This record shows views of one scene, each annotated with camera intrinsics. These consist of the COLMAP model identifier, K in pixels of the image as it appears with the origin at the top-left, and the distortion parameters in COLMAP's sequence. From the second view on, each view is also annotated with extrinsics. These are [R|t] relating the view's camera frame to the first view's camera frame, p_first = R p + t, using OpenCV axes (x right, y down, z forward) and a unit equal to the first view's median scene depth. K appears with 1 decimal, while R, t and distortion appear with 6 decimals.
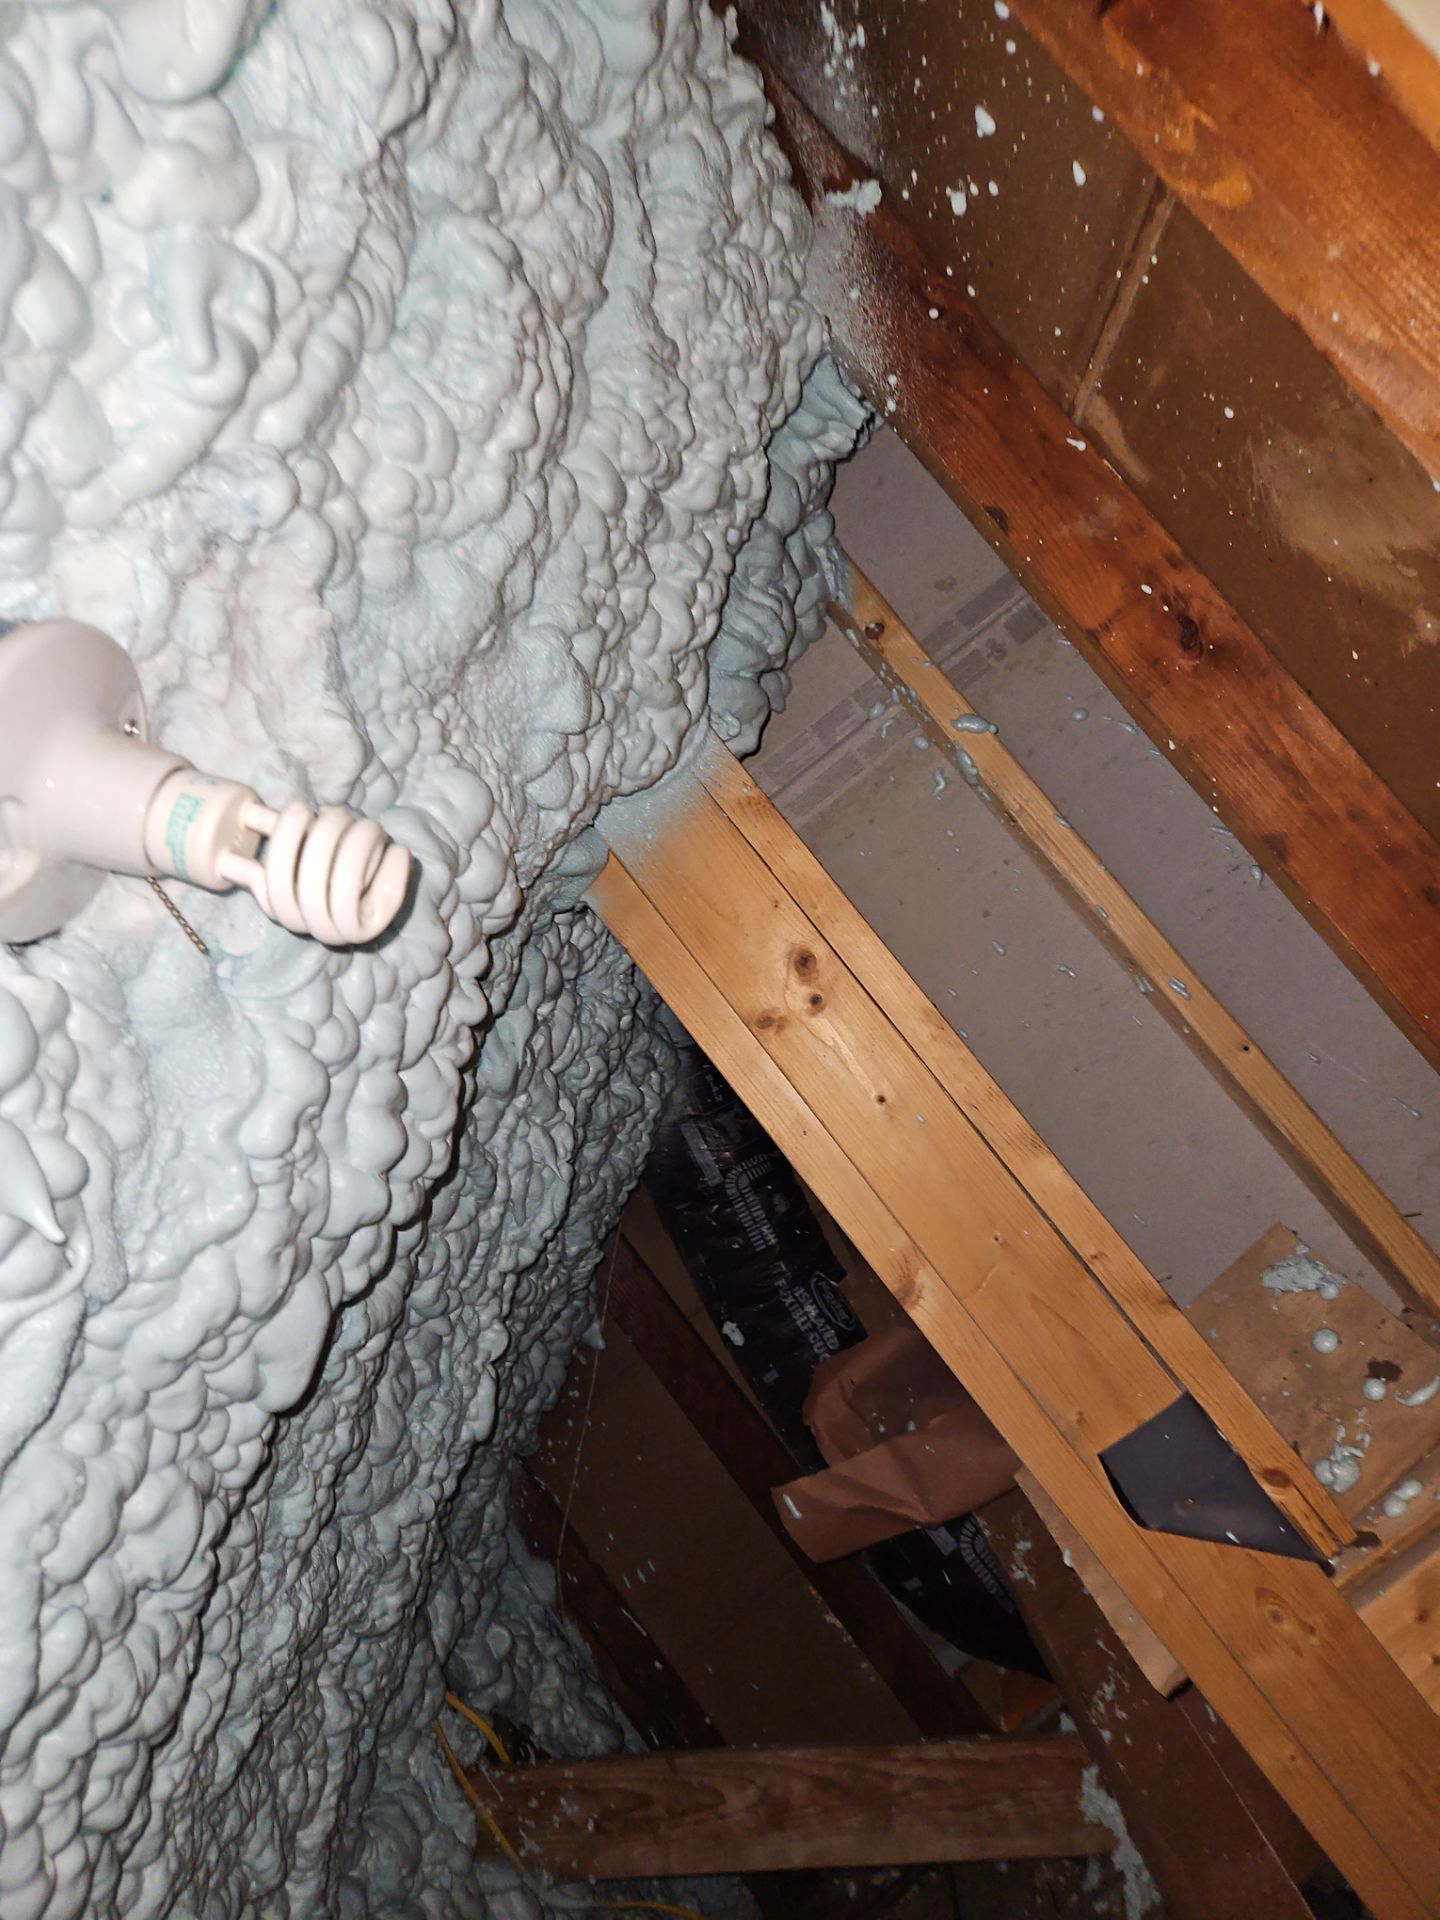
lens RADIAL K [[1241.6, 0, 720.0], [0, 1241.6, 960.0], [0, 0, 1]] dist [0.001502, 0.000603]
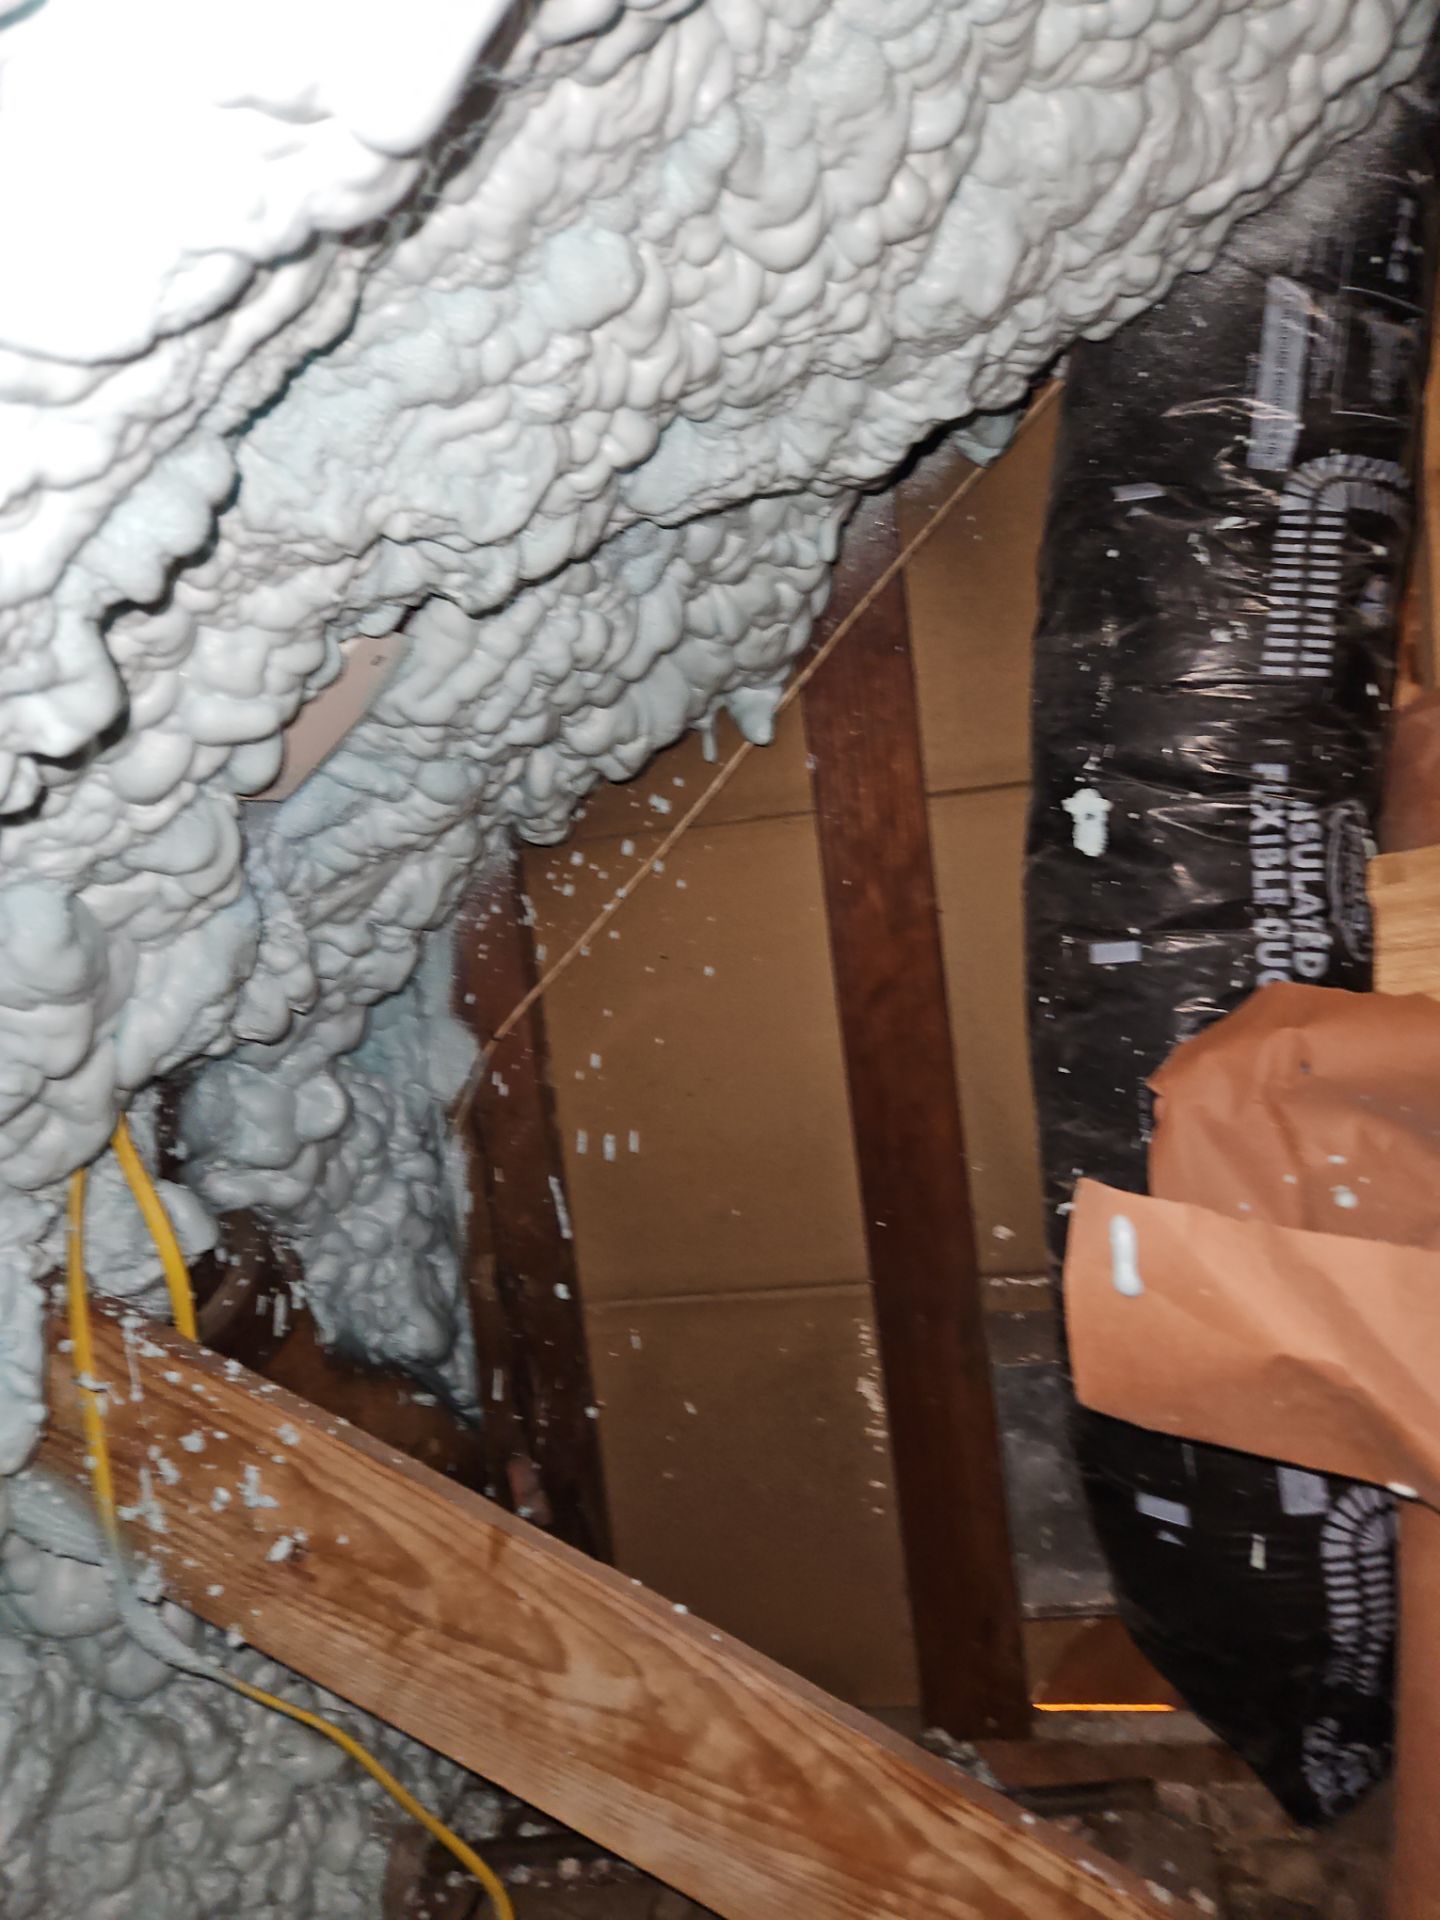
lens RADIAL K [[1241.6, 0, 720.0], [0, 1241.6, 960.0], [0, 0, 1]] dist [0.001502, 0.000603]
pose [[0.853528, 0.520874, -0.013400, -0.066621], [-0.495764, 0.819757, 0.286736, 0.287775], [0.160338, -0.238094, 0.957916, 0.586245]]
